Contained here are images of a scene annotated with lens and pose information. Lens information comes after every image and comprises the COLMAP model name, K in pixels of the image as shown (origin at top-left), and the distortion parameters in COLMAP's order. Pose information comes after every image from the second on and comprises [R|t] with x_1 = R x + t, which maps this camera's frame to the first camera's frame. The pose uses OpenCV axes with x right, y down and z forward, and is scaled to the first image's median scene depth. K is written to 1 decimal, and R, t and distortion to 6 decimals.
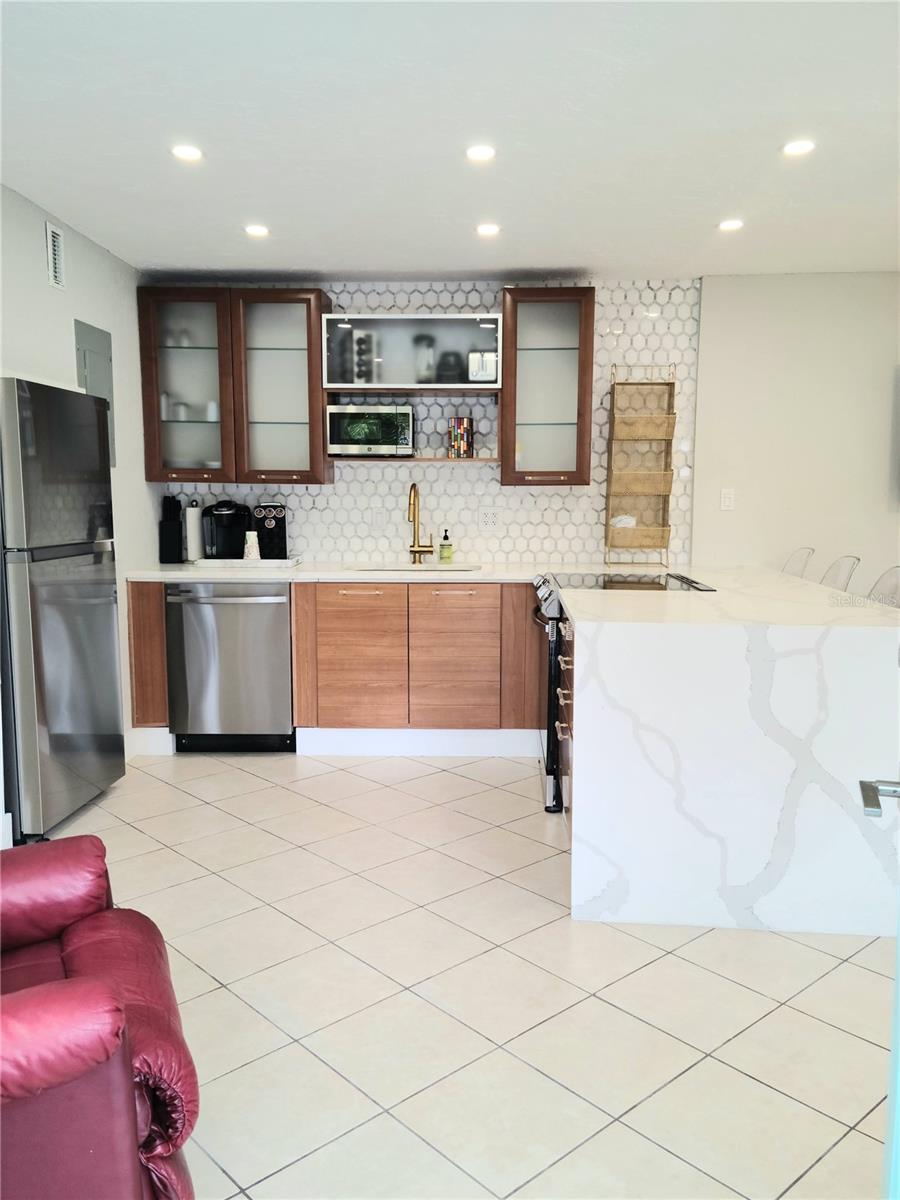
lens RADIAL K [[943.1, 0, 448.8], [0, 943.1, 609.0], [0, 0, 1]] dist [0.066691, -0.003628]
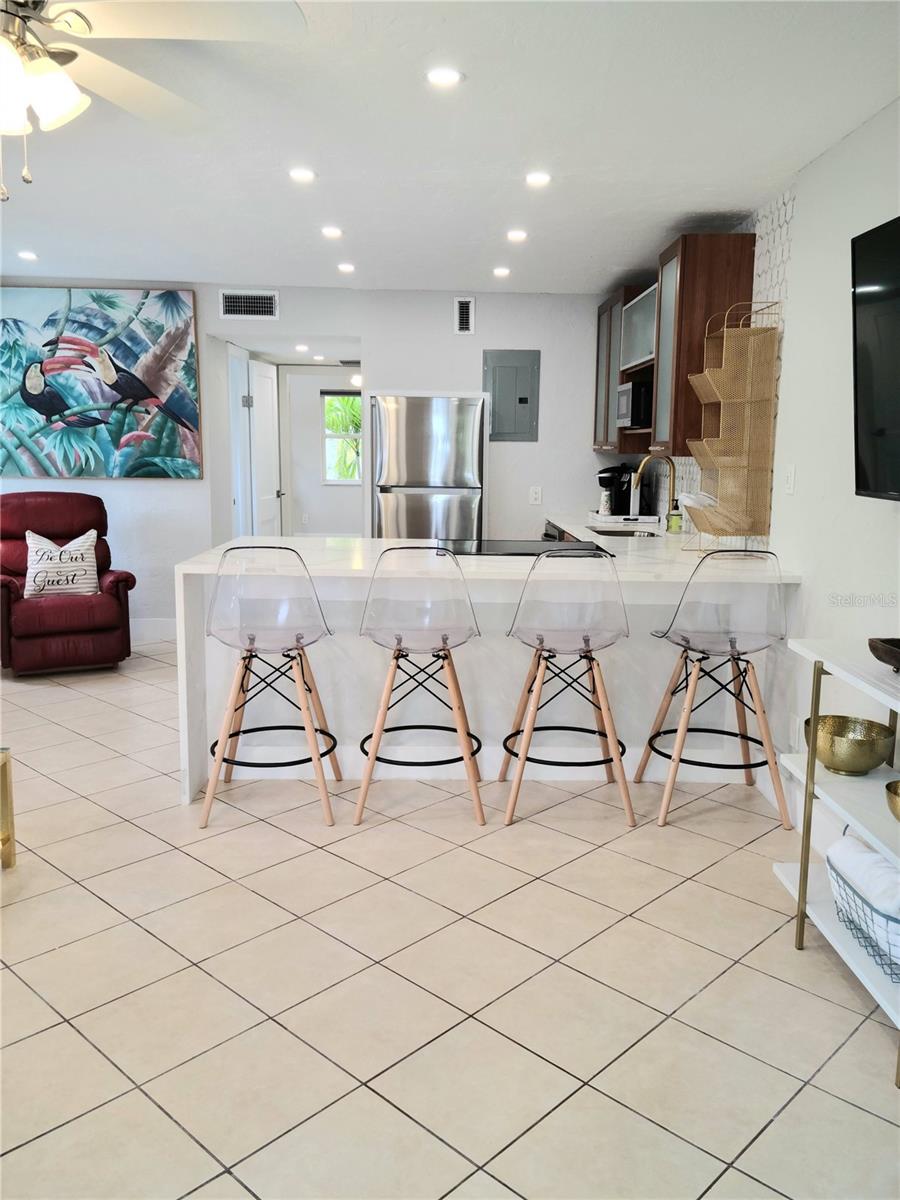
lens RADIAL K [[944.9, 0, 450.0], [0, 944.9, 600.0], [0, 0, 1]] dist [0.090044, -0.079706]
pose [[0.063473, 0.160982, -0.984914, 1.020190], [-0.134007, 0.979341, 0.151435, -0.102280], [0.988945, 0.122374, 0.083735, 0.704917]]
